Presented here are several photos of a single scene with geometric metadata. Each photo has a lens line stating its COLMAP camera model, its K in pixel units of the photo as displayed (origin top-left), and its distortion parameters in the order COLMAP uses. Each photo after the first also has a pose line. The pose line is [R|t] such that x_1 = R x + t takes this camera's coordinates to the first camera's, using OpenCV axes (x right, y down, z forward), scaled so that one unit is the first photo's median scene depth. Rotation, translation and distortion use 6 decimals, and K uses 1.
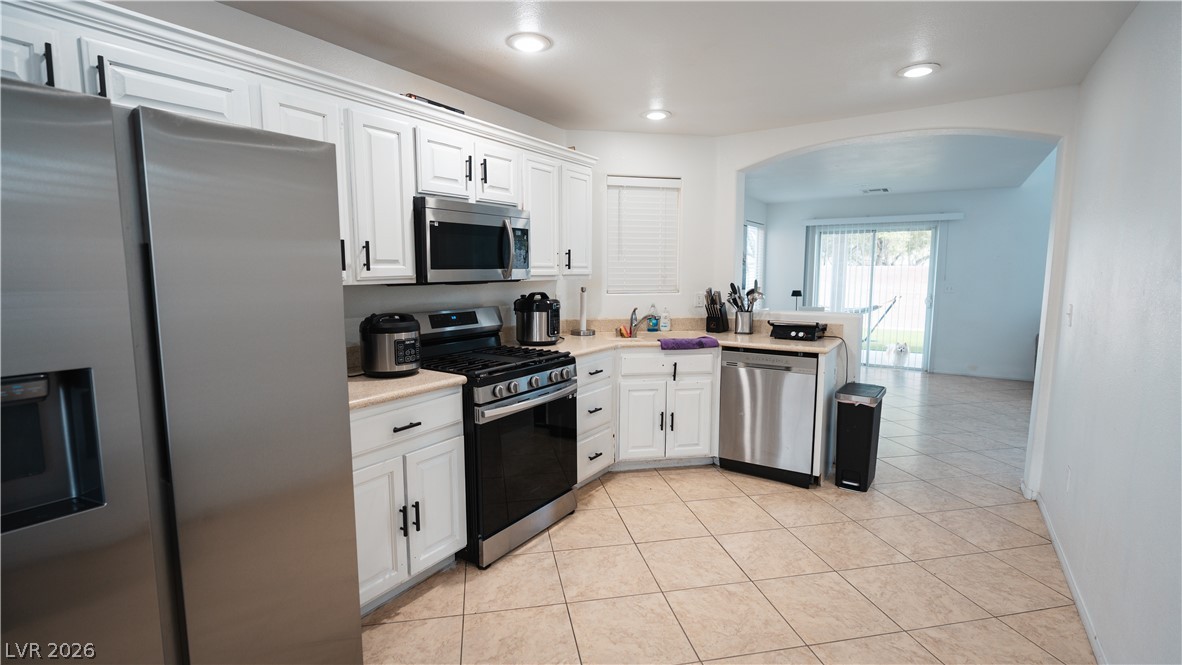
lens RADIAL K [[521.9, 0, 588.1], [0, 521.9, 326.2], [0, 0, 1]] dist [-0.017007, 0.007054]
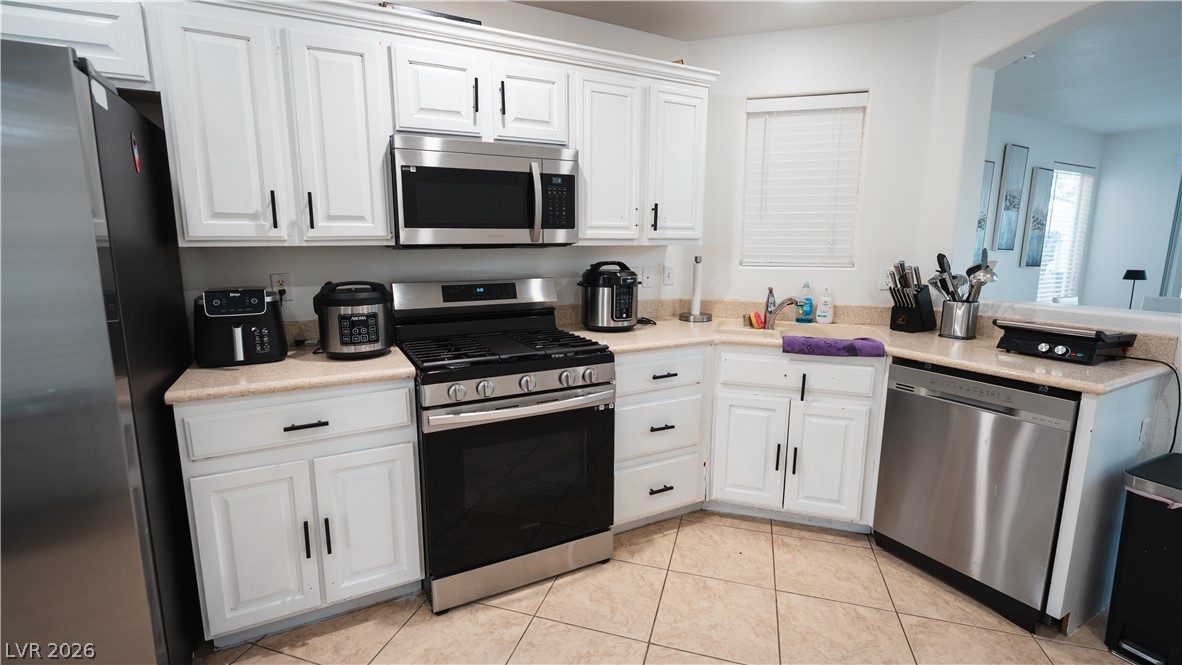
lens RADIAL K [[521.9, 0, 588.1], [0, 521.9, 326.2], [0, 0, 1]] dist [-0.017007, 0.007054]
pose [[0.882000, 0.078423, -0.464679, 0.239330], [-0.052331, 0.996257, 0.068807, -0.021718], [0.468335, -0.036370, 0.882802, 0.315128]]
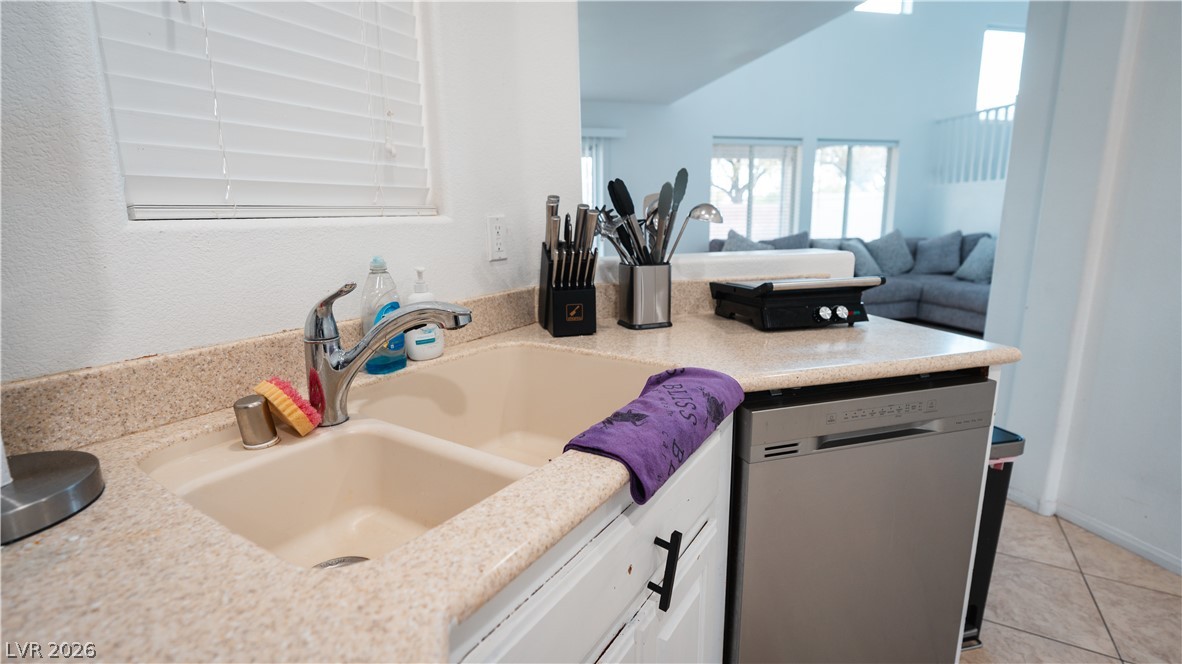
lens RADIAL K [[552.6, 0, 591.0], [0, 552.6, 332.0], [0, 0, 1]] dist [0.000479, 0.009706]
pose [[0.681716, -0.162684, 0.713300, 0.002163], [0.094665, 0.986382, 0.134493, -0.043126], [-0.725466, -0.024162, 0.687833, 0.921149]]
